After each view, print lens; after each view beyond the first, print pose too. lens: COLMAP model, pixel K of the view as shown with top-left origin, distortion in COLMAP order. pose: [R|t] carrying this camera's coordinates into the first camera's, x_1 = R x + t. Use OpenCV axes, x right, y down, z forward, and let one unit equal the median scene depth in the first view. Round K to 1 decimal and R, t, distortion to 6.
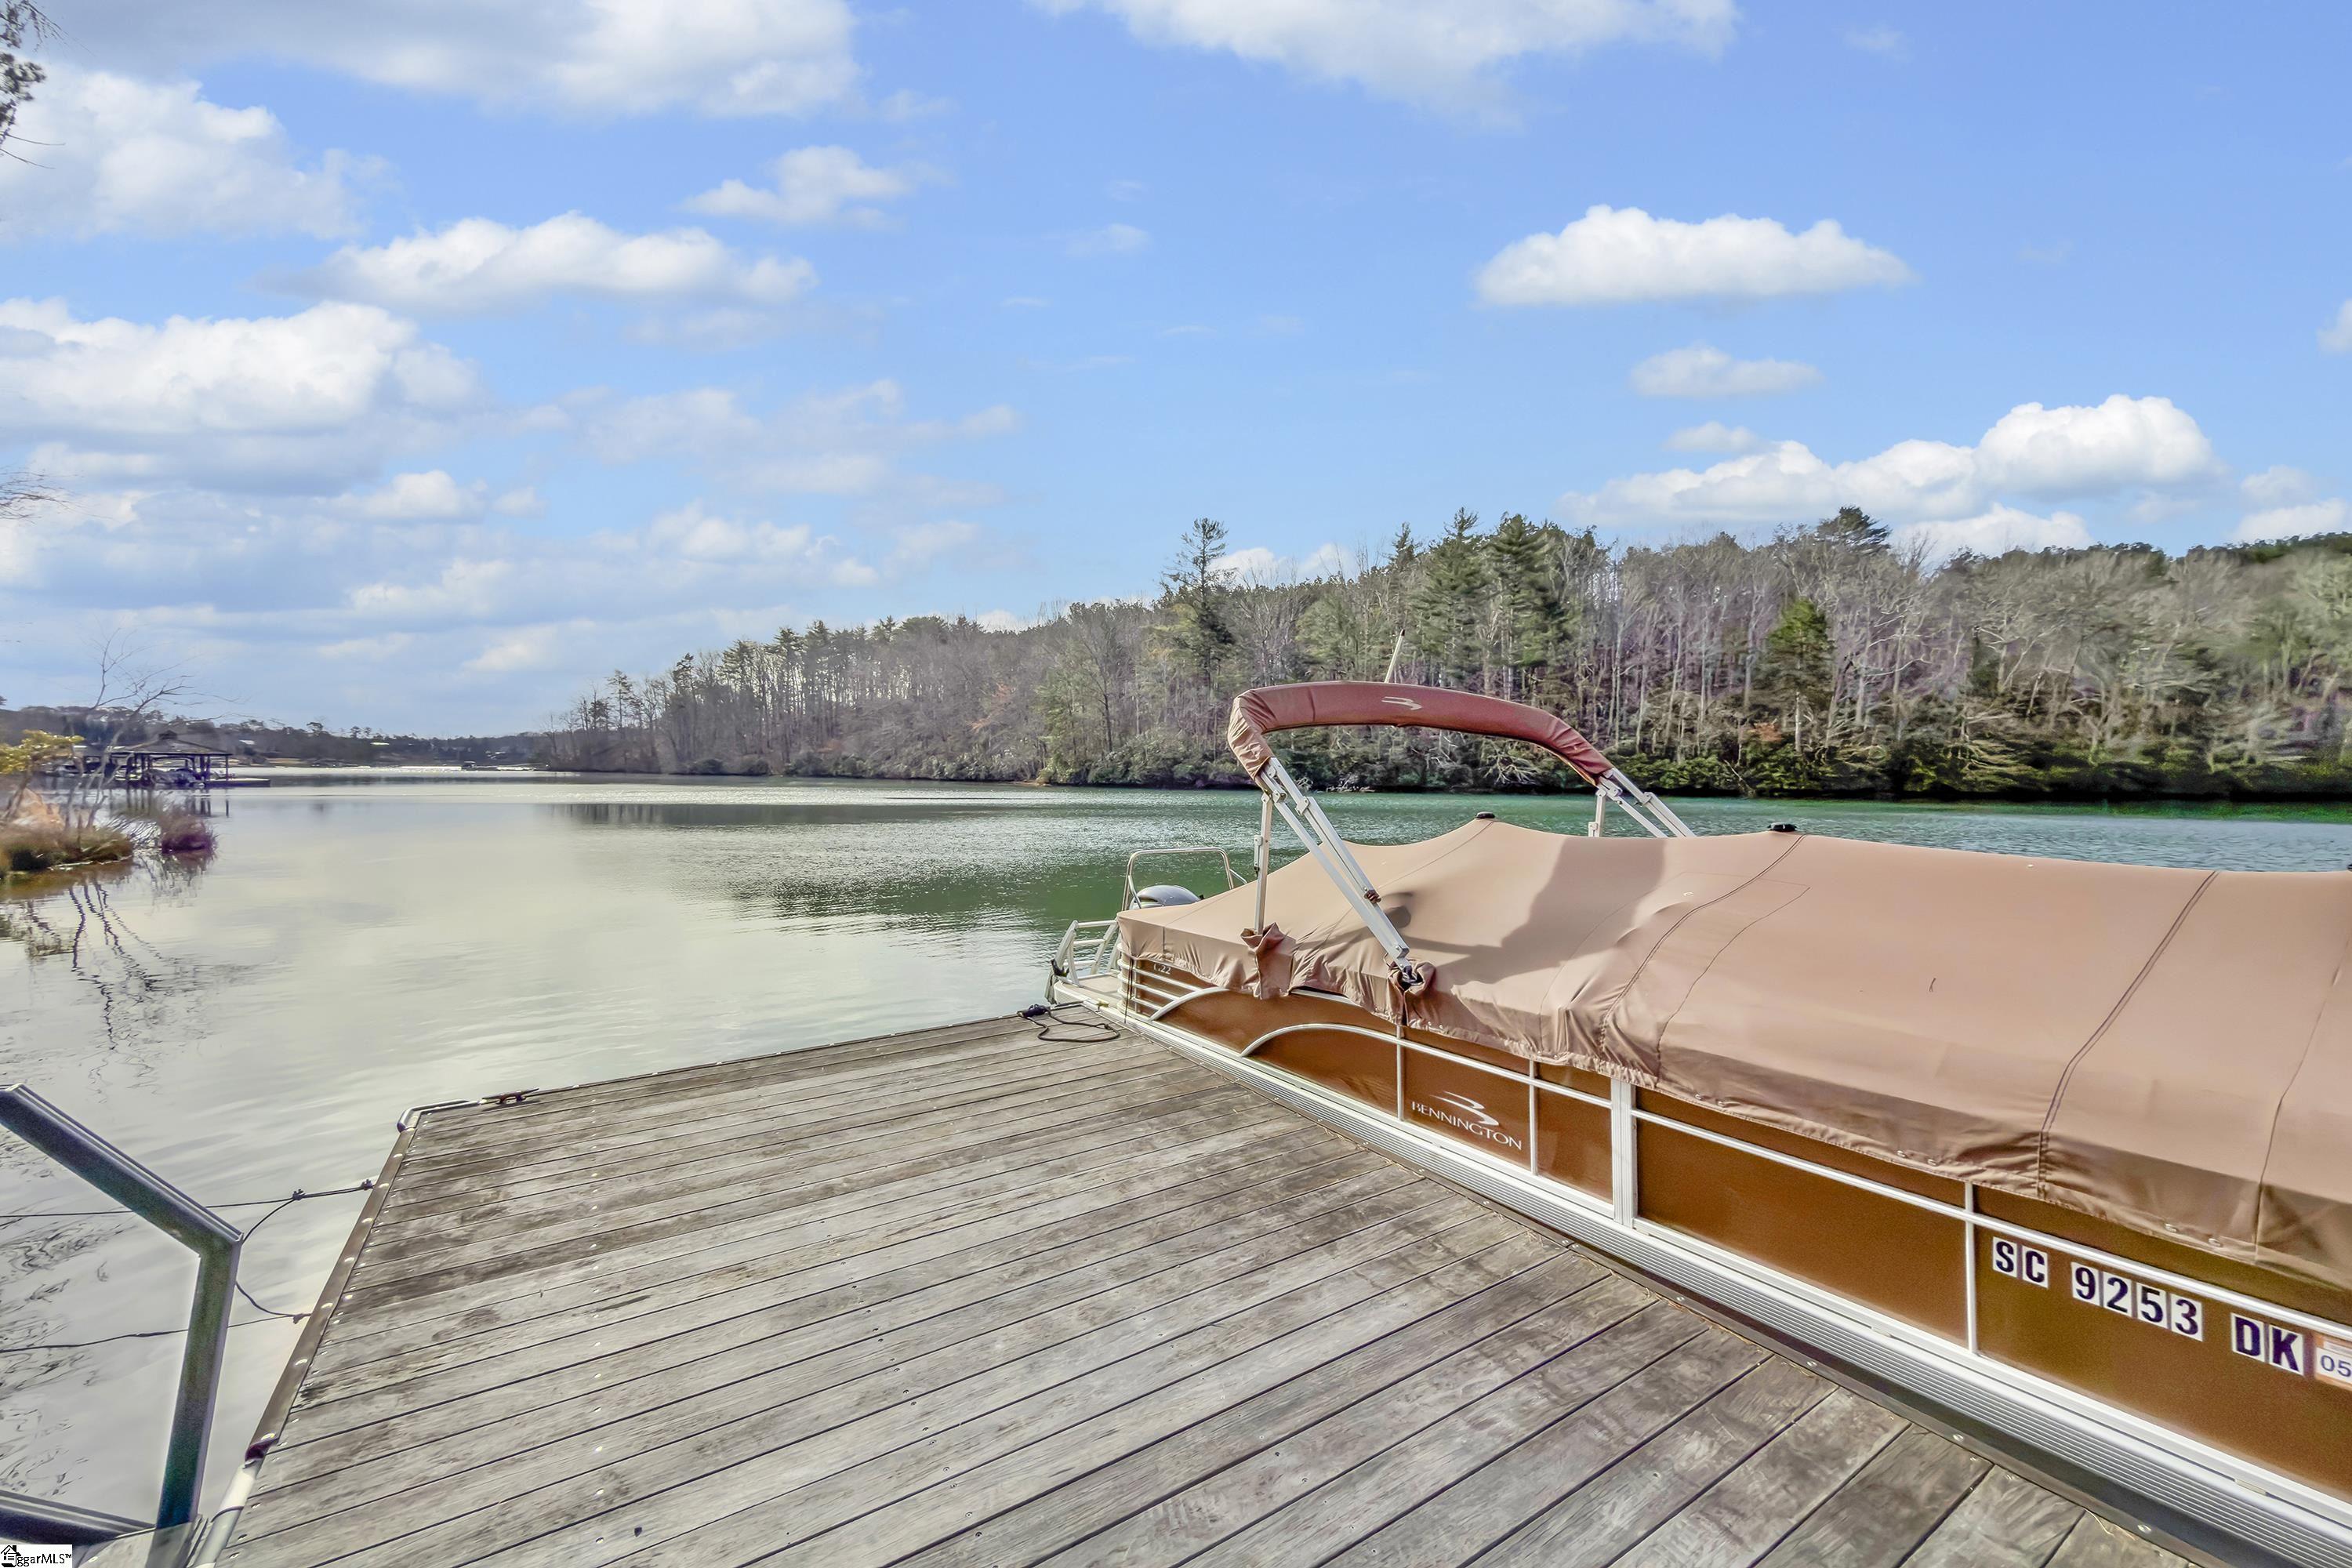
lens RADIAL K [[939.1, 0, 1180.4], [0, 939.1, 795.7], [0, 0, 1]] dist [-0.002378, 0.000108]
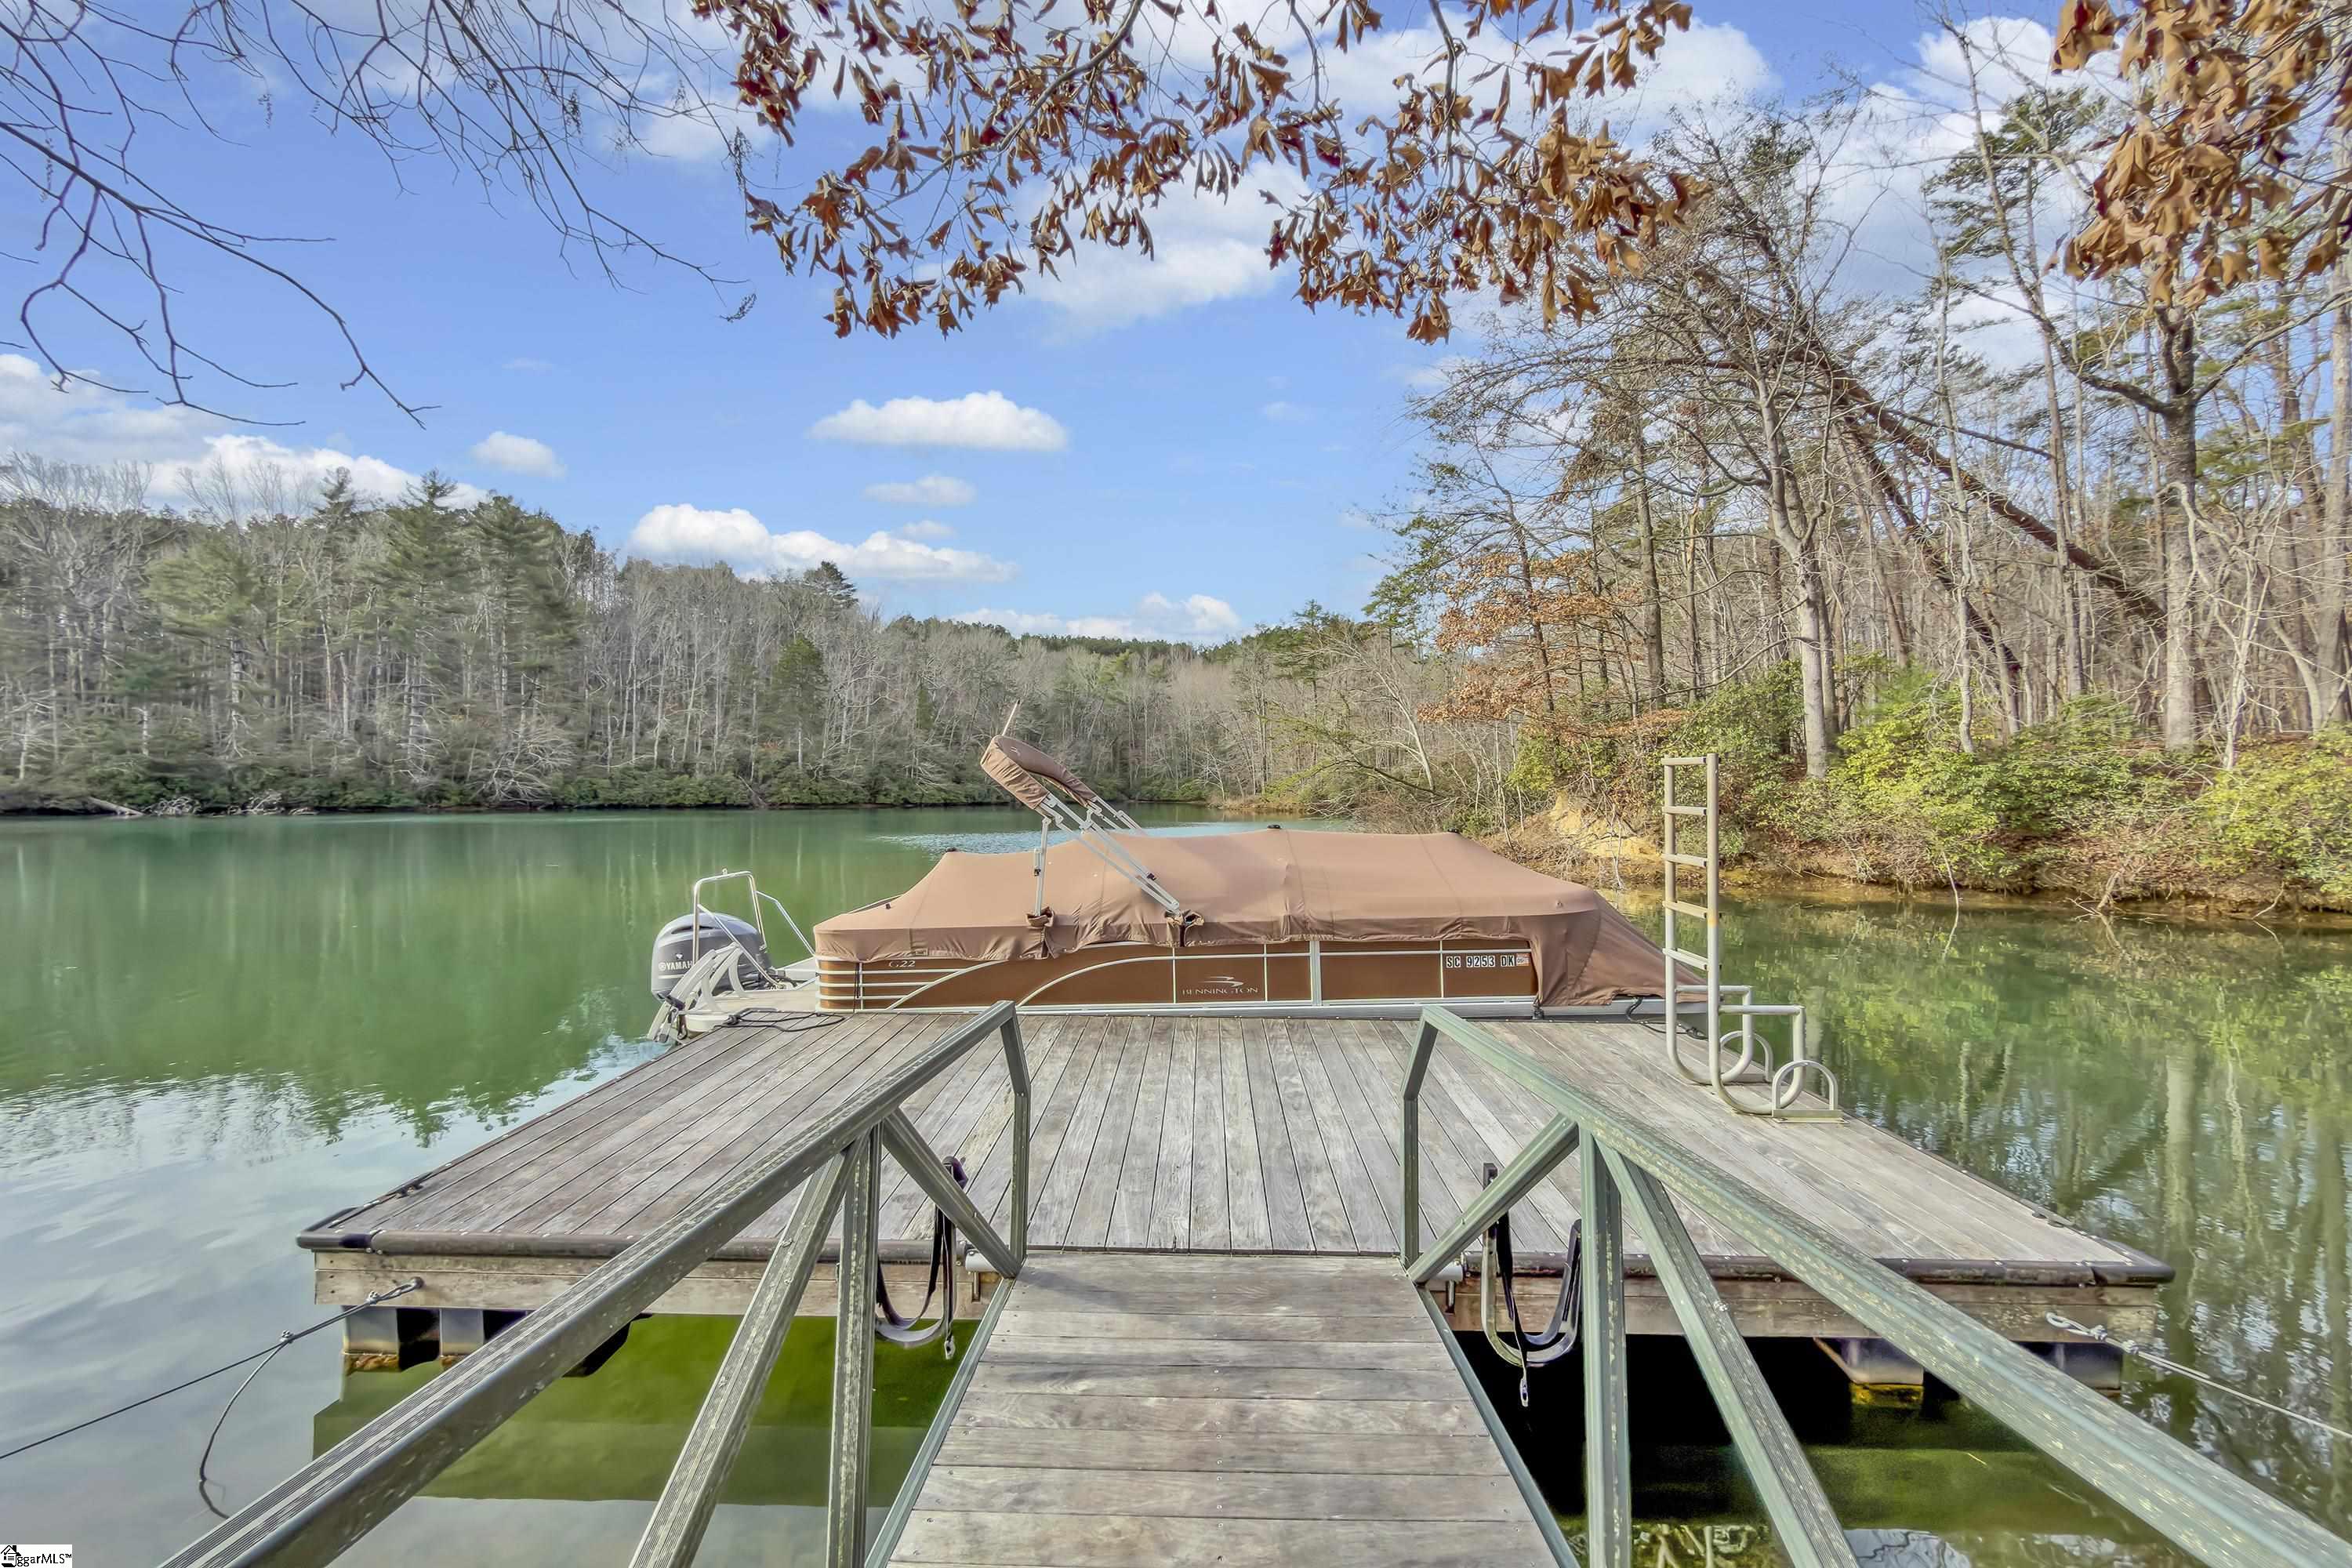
lens RADIAL K [[939.1, 0, 1176.8], [0, 939.1, 782.1], [0, 0, 1]] dist [-0.002378, 0.000108]
pose [[0.544232, 0.002697, 0.838931, -0.044965], [0.022394, 0.999592, -0.017741, -0.001236], [-0.838636, 0.028442, 0.543949, 0.001343]]
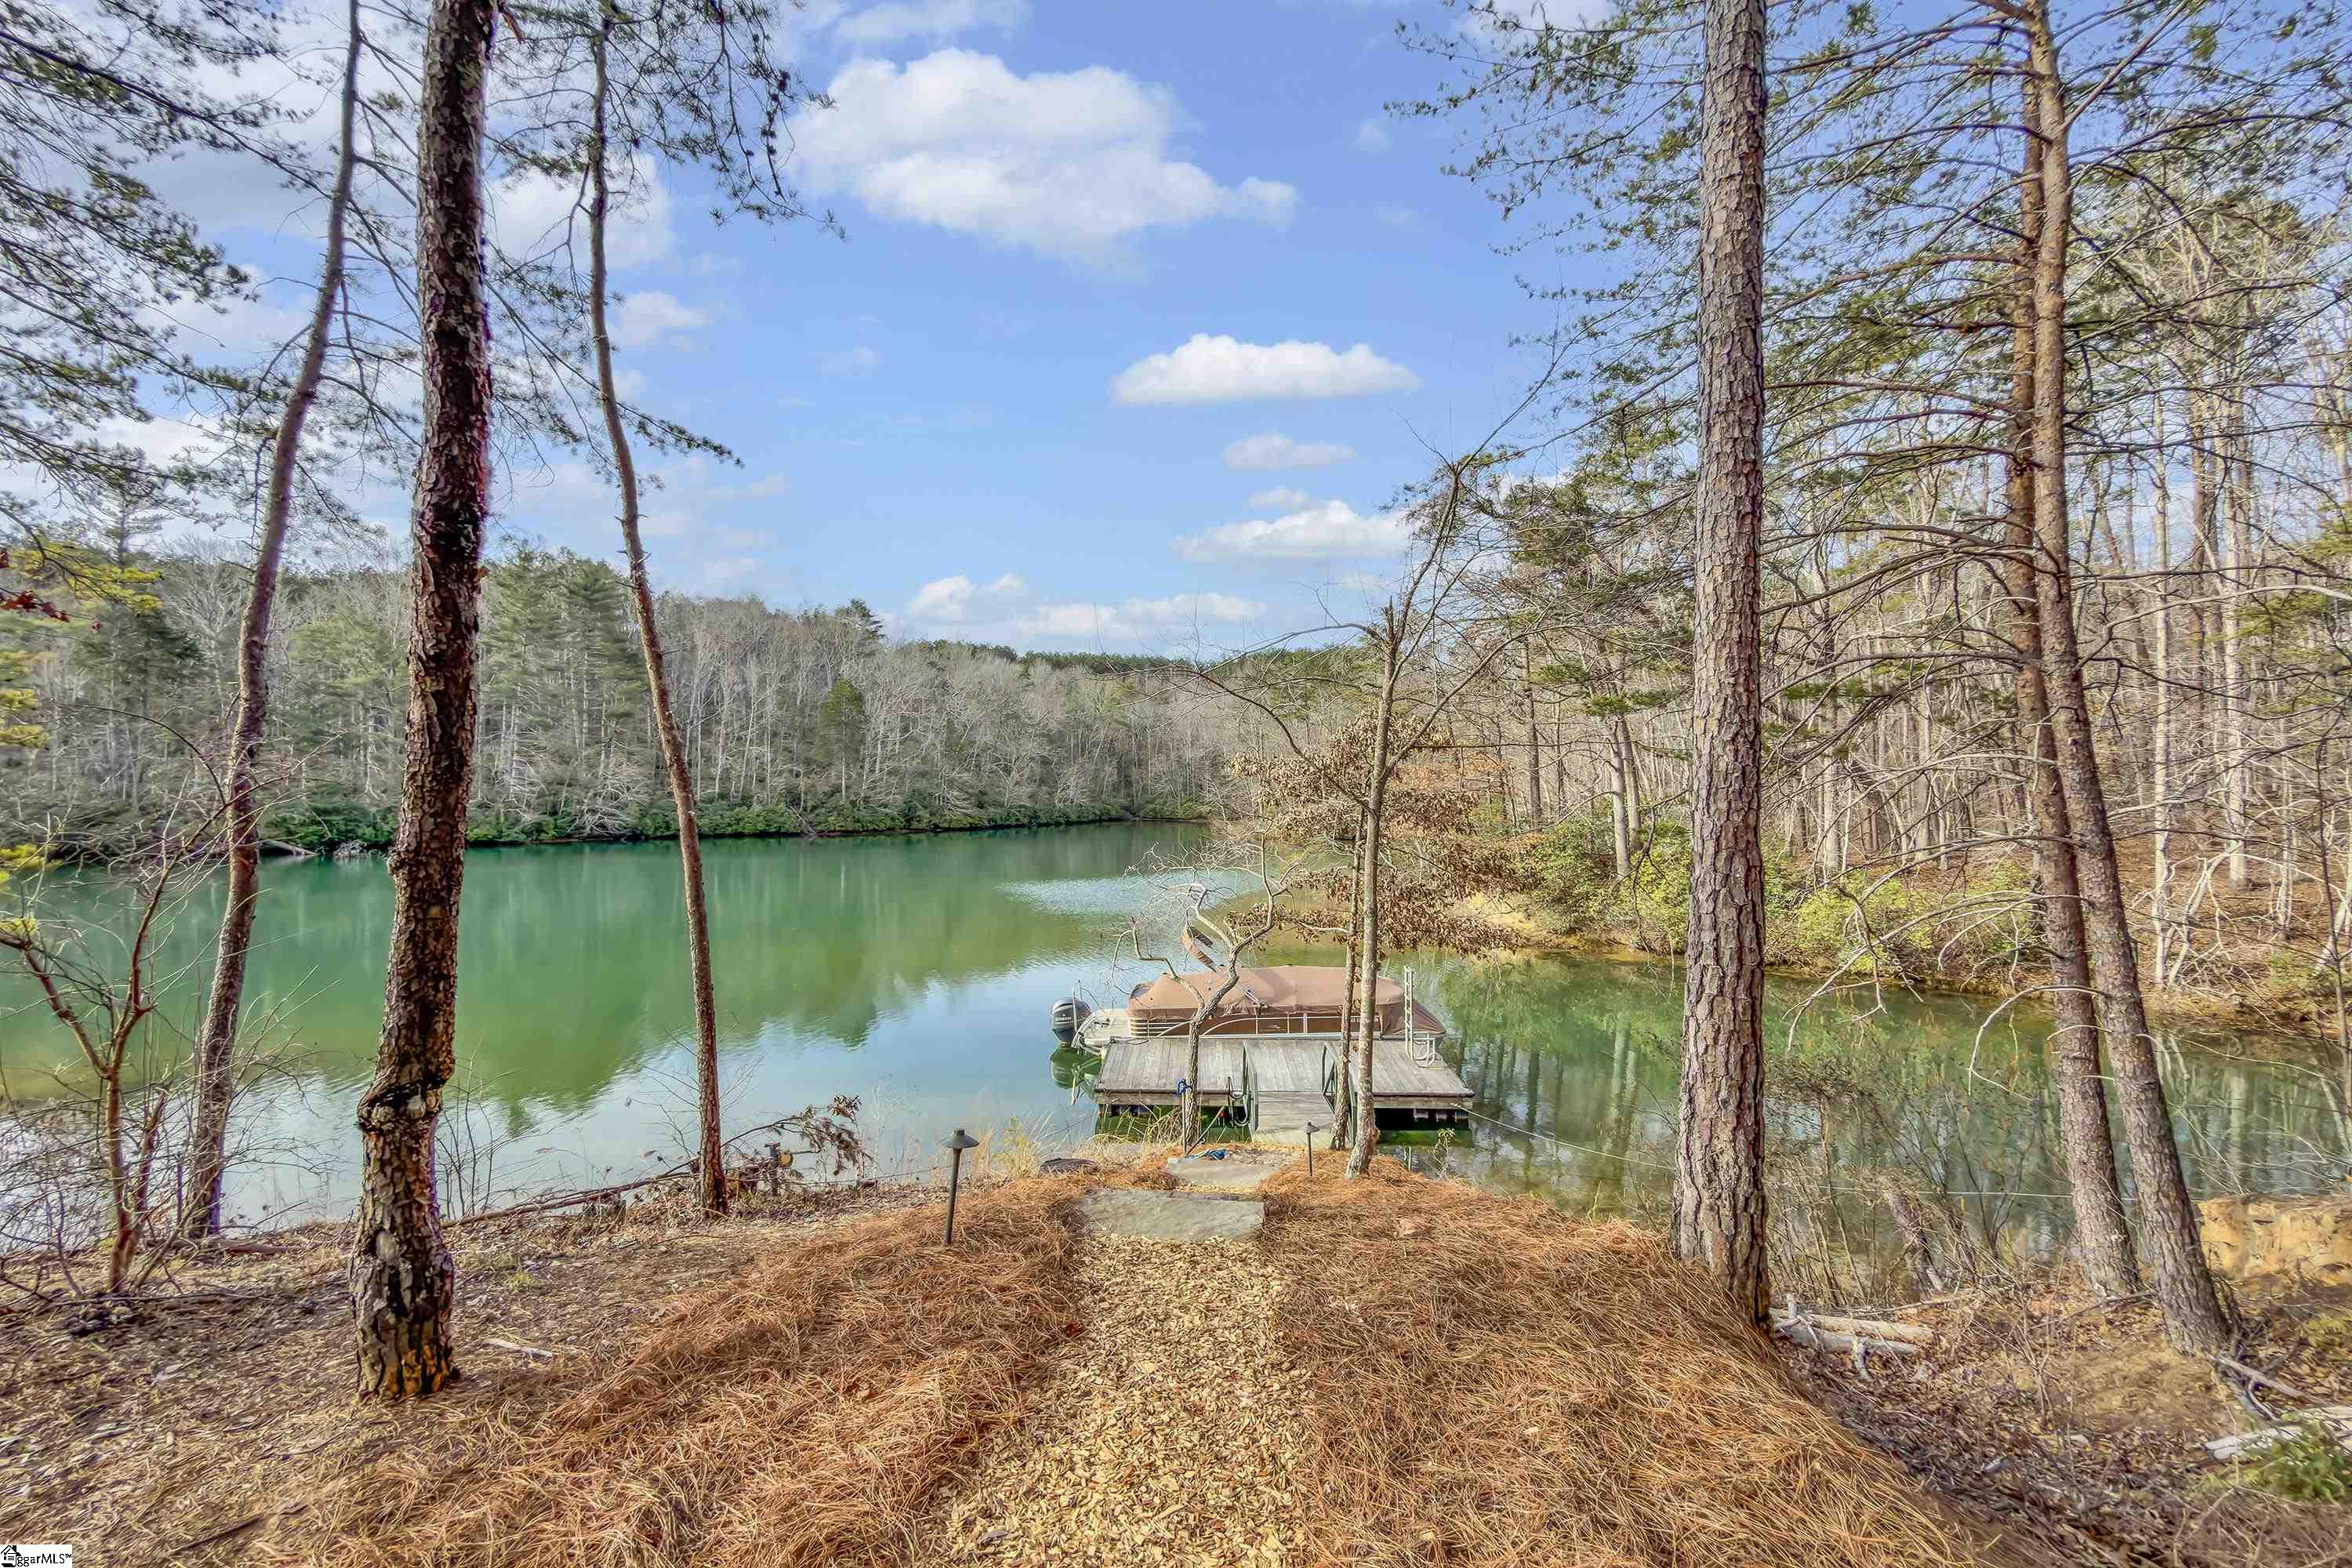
lens RADIAL K [[939.1, 0, 1178.2], [0, 939.1, 778.5], [0, 0, 1]] dist [-0.002378, 0.000108]
pose [[0.536866, 0.008031, 0.843630, -0.158333], [0.022327, 0.999469, -0.023723, -0.034267], [-0.843372, 0.031571, 0.536401, -0.052097]]
